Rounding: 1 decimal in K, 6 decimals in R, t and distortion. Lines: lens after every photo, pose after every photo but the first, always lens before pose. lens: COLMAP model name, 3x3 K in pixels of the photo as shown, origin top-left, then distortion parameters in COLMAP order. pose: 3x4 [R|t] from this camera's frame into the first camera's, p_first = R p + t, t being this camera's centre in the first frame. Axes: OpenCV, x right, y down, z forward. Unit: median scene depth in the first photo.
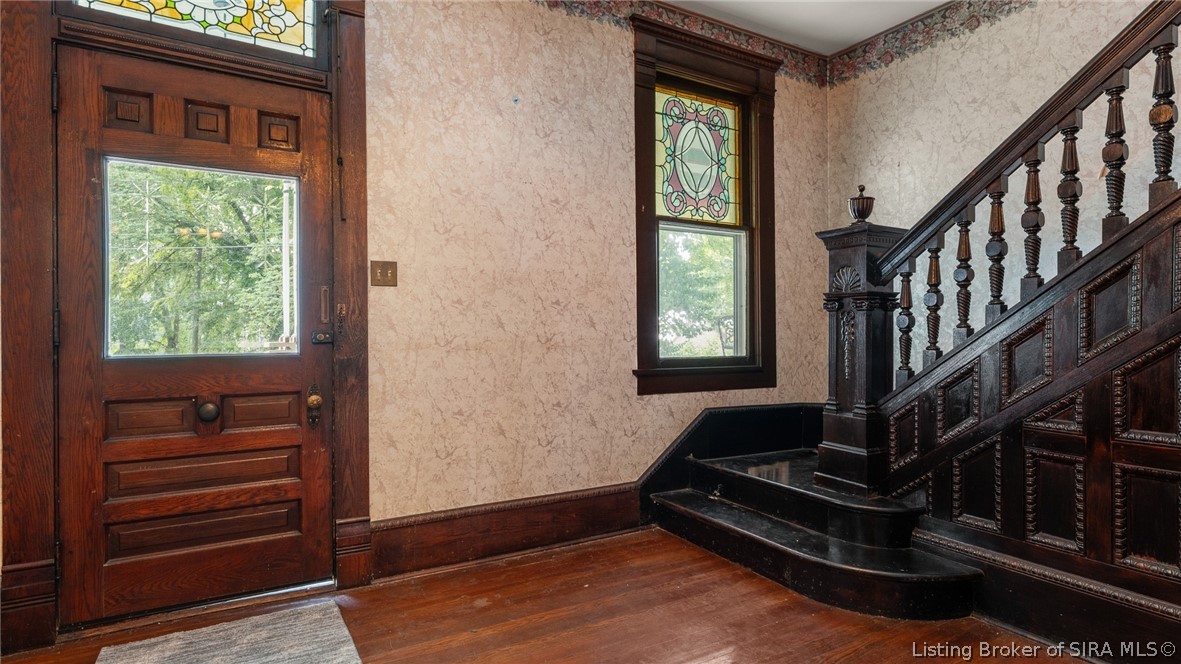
lens RADIAL K [[611.6, 0, 588.2], [0, 611.6, 339.4], [0, 0, 1]] dist [0.007003, -0.002019]
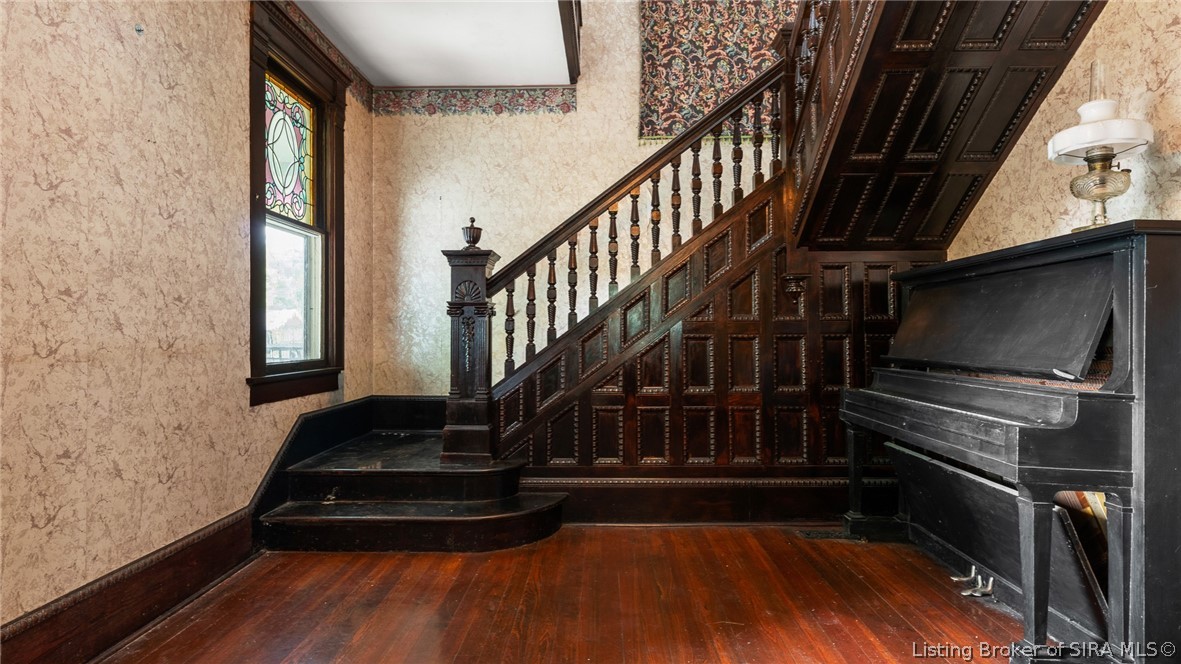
lens RADIAL K [[611.6, 0, 587.2], [0, 611.6, 327.2], [0, 0, 1]] dist [0.007003, -0.002019]
pose [[0.520529, 0.005040, 0.853829, -0.466494], [0.016902, 0.999726, -0.016206, -0.001059], [-0.853676, 0.022866, 0.520302, 0.135510]]
